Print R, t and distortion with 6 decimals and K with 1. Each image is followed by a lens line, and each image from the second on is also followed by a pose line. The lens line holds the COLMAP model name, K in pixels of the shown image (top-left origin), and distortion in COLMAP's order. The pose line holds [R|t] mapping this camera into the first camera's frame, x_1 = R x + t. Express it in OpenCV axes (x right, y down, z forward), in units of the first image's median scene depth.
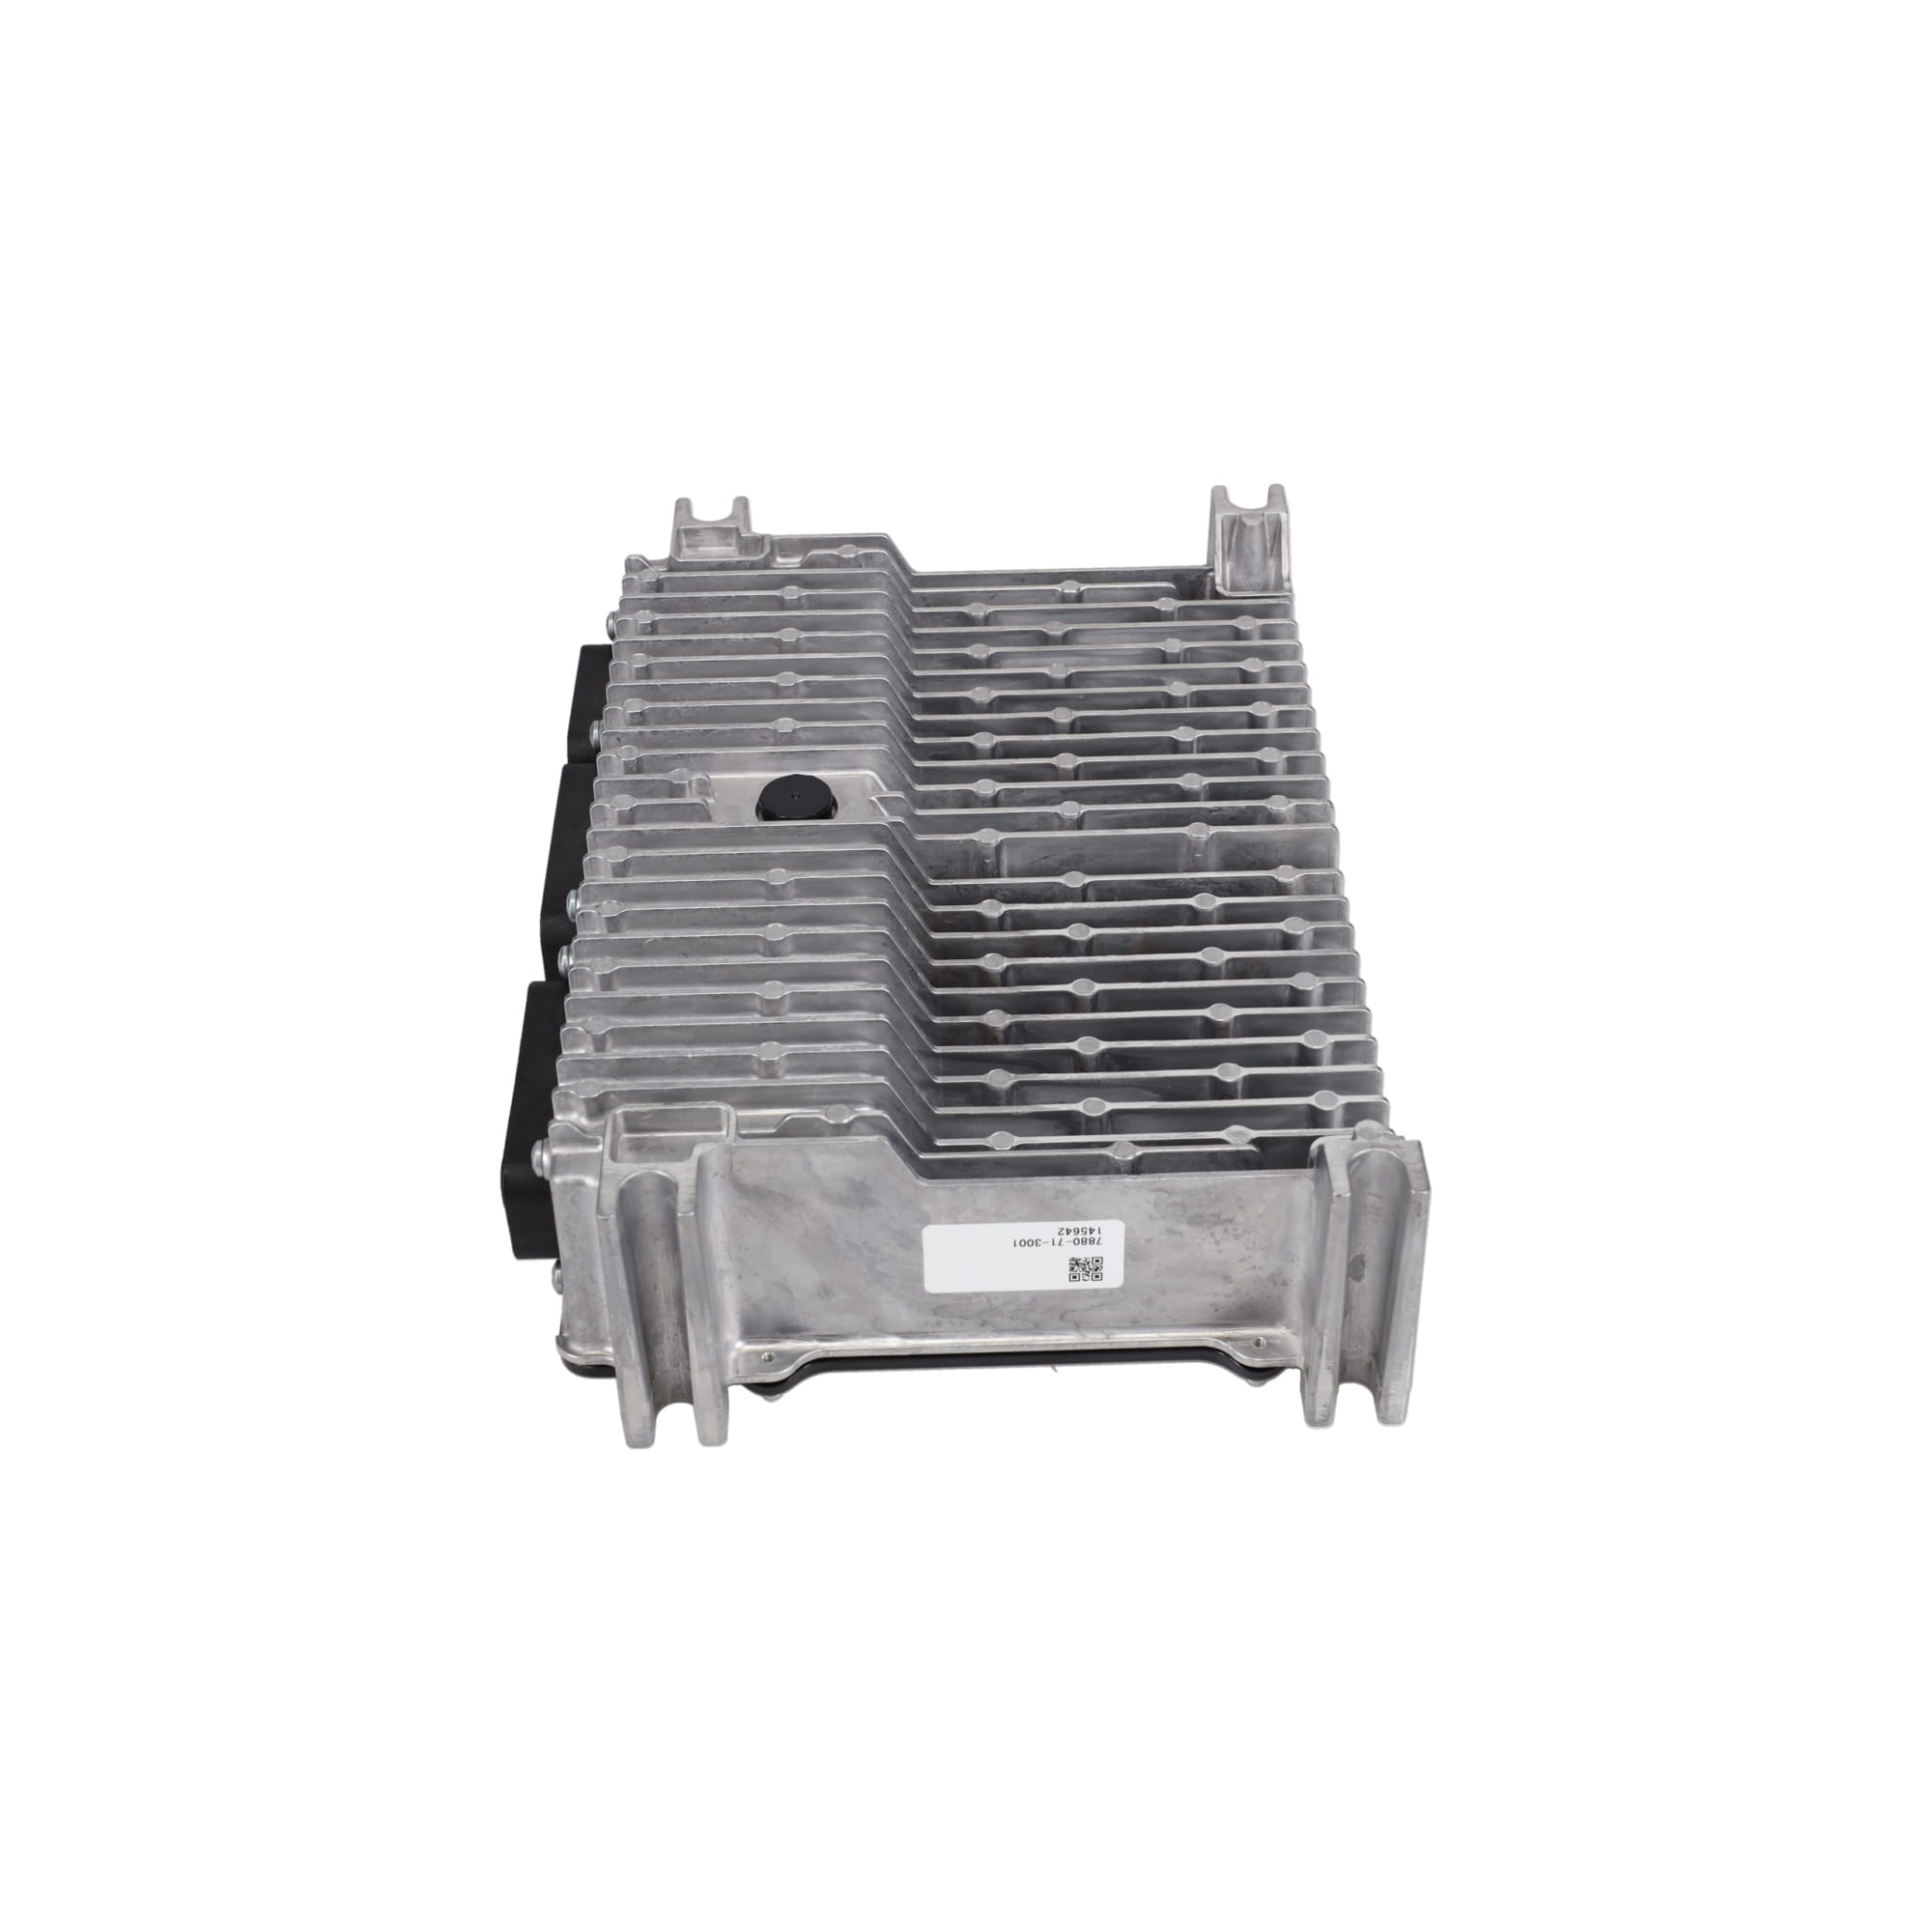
lens RADIAL K [[2745.5, 0, 966.0], [0, 2745.5, 966.0], [0, 0, 1]] dist [-0.005103, -0.010386]
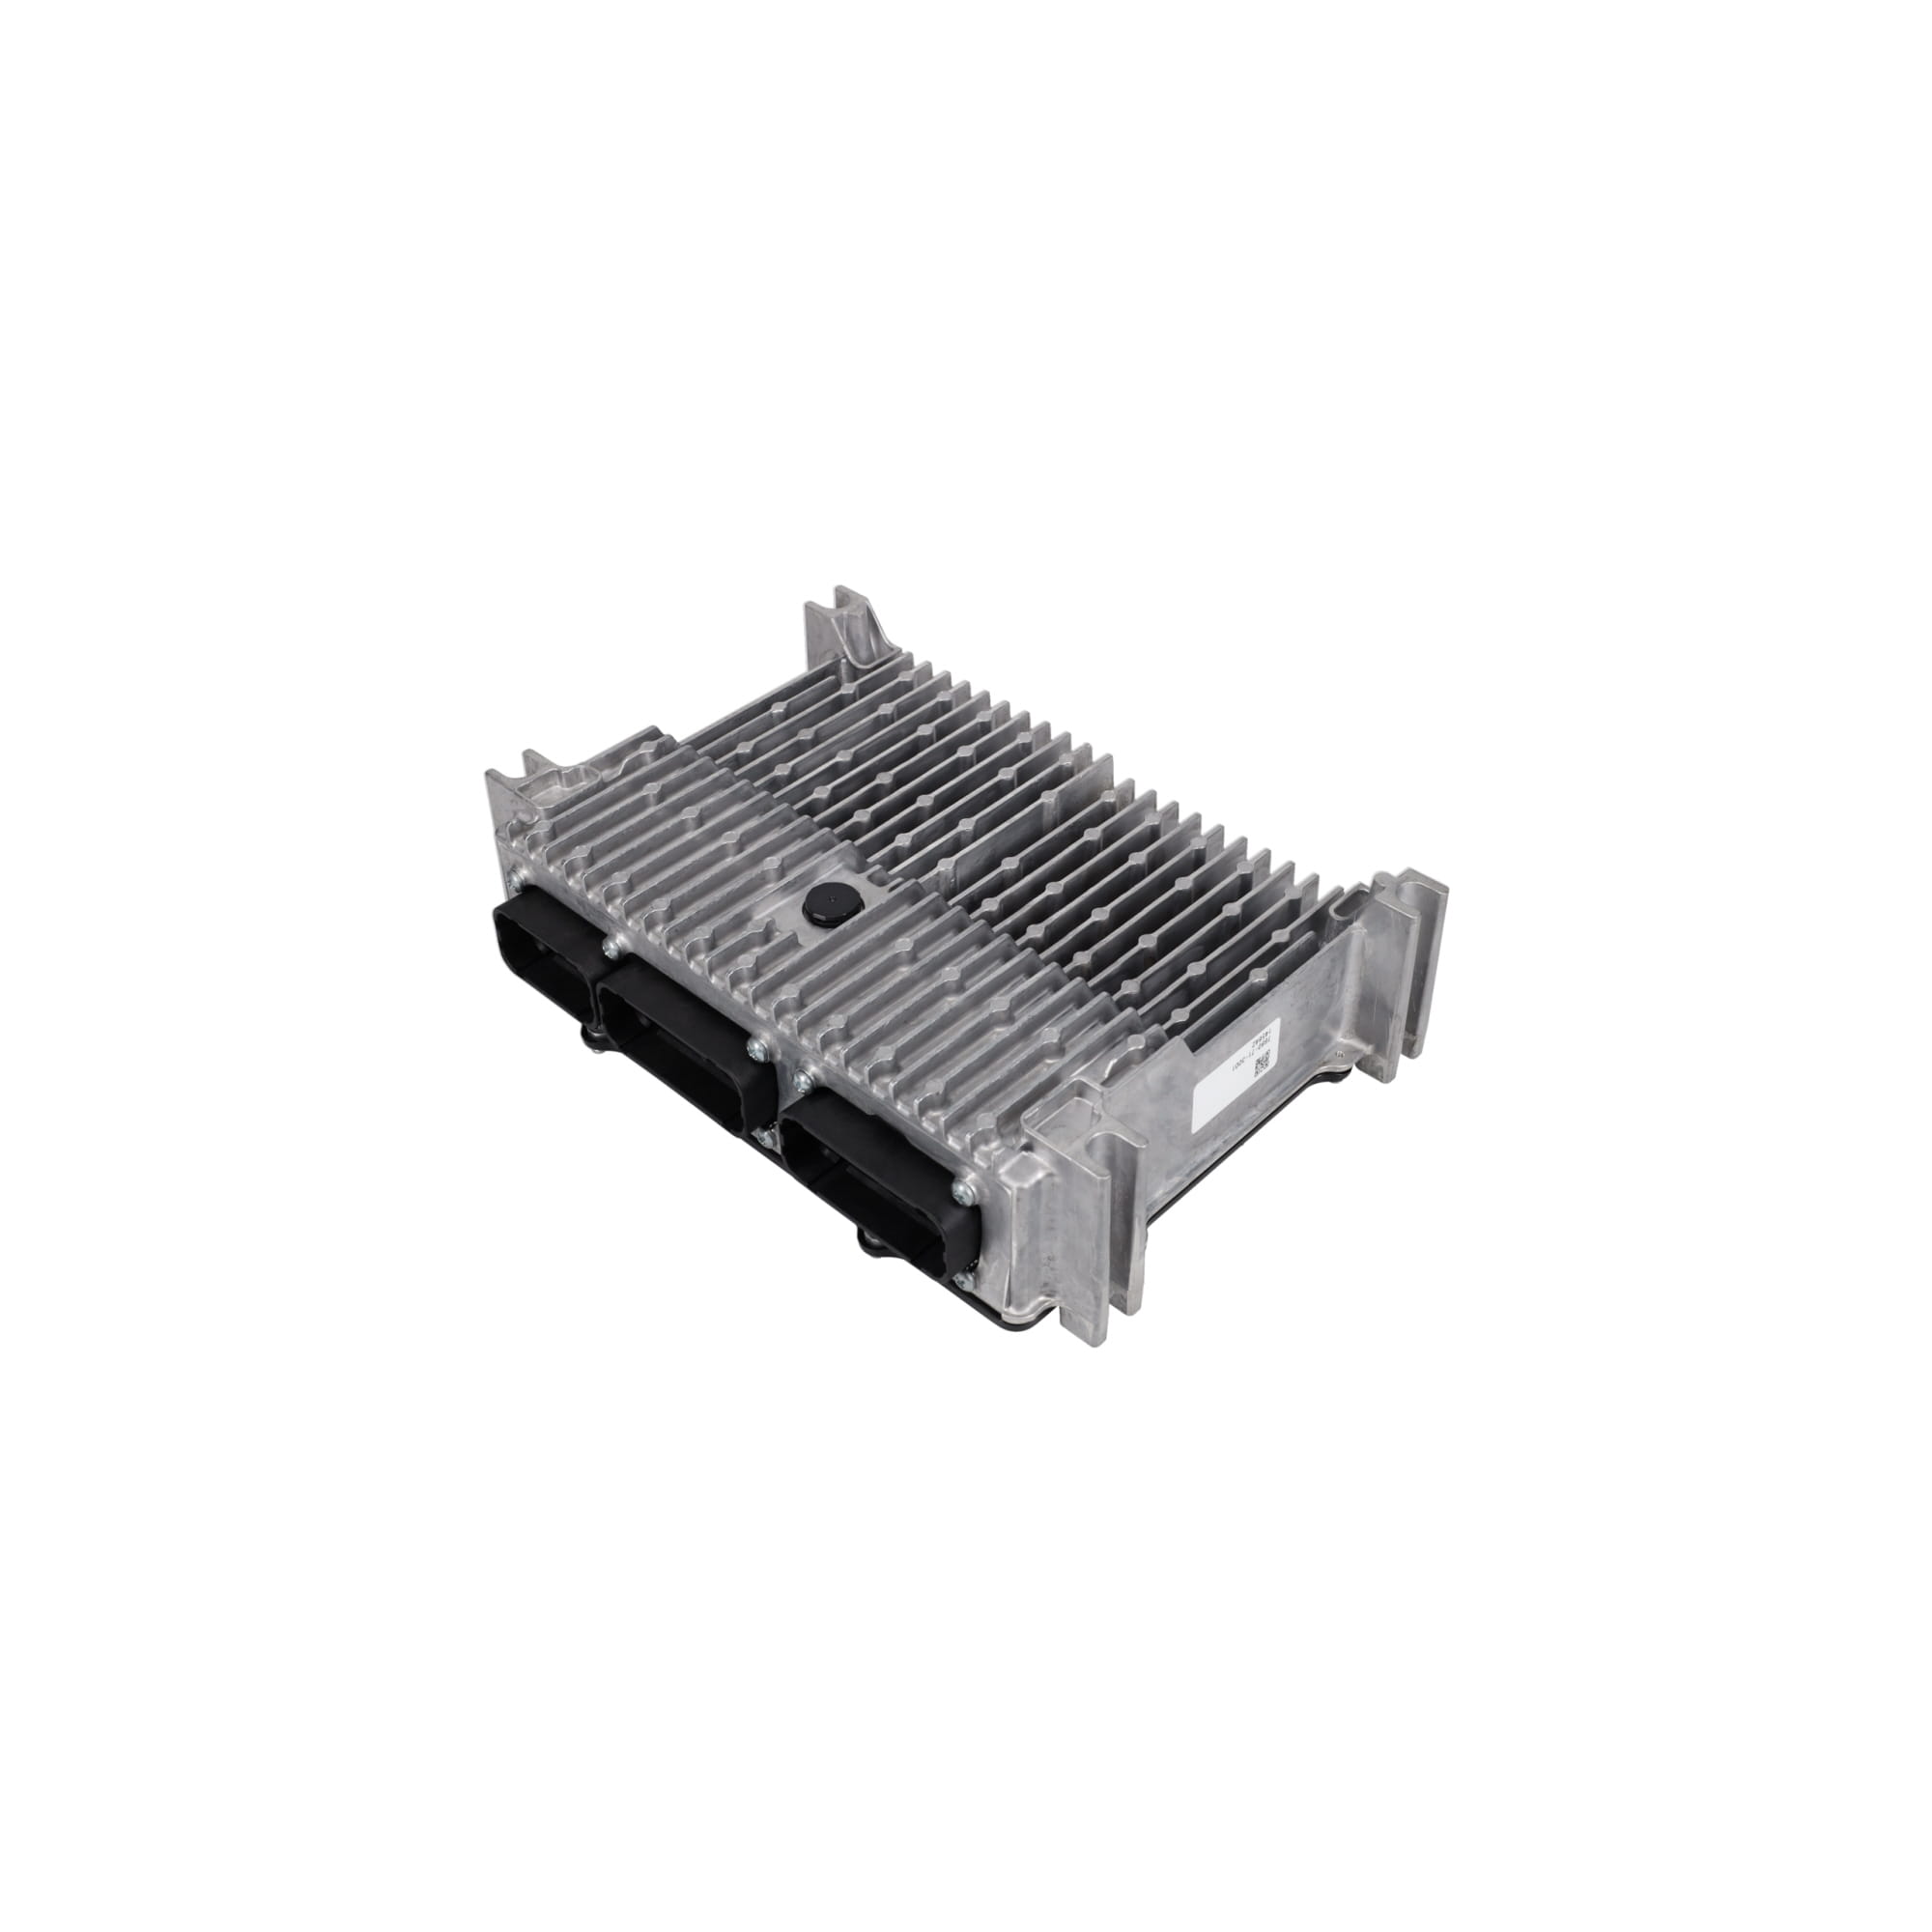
lens RADIAL K [[1992.5, 0, 994.5], [0, 1992.5, 963.7], [0, 0, 1]] dist [0.005044, 0.001678]
pose [[0.688282, -0.462977, 0.558499, -0.545058], [0.461066, 0.873556, 0.155941, -0.145995], [-0.560077, 0.150173, 0.814716, 0.183220]]
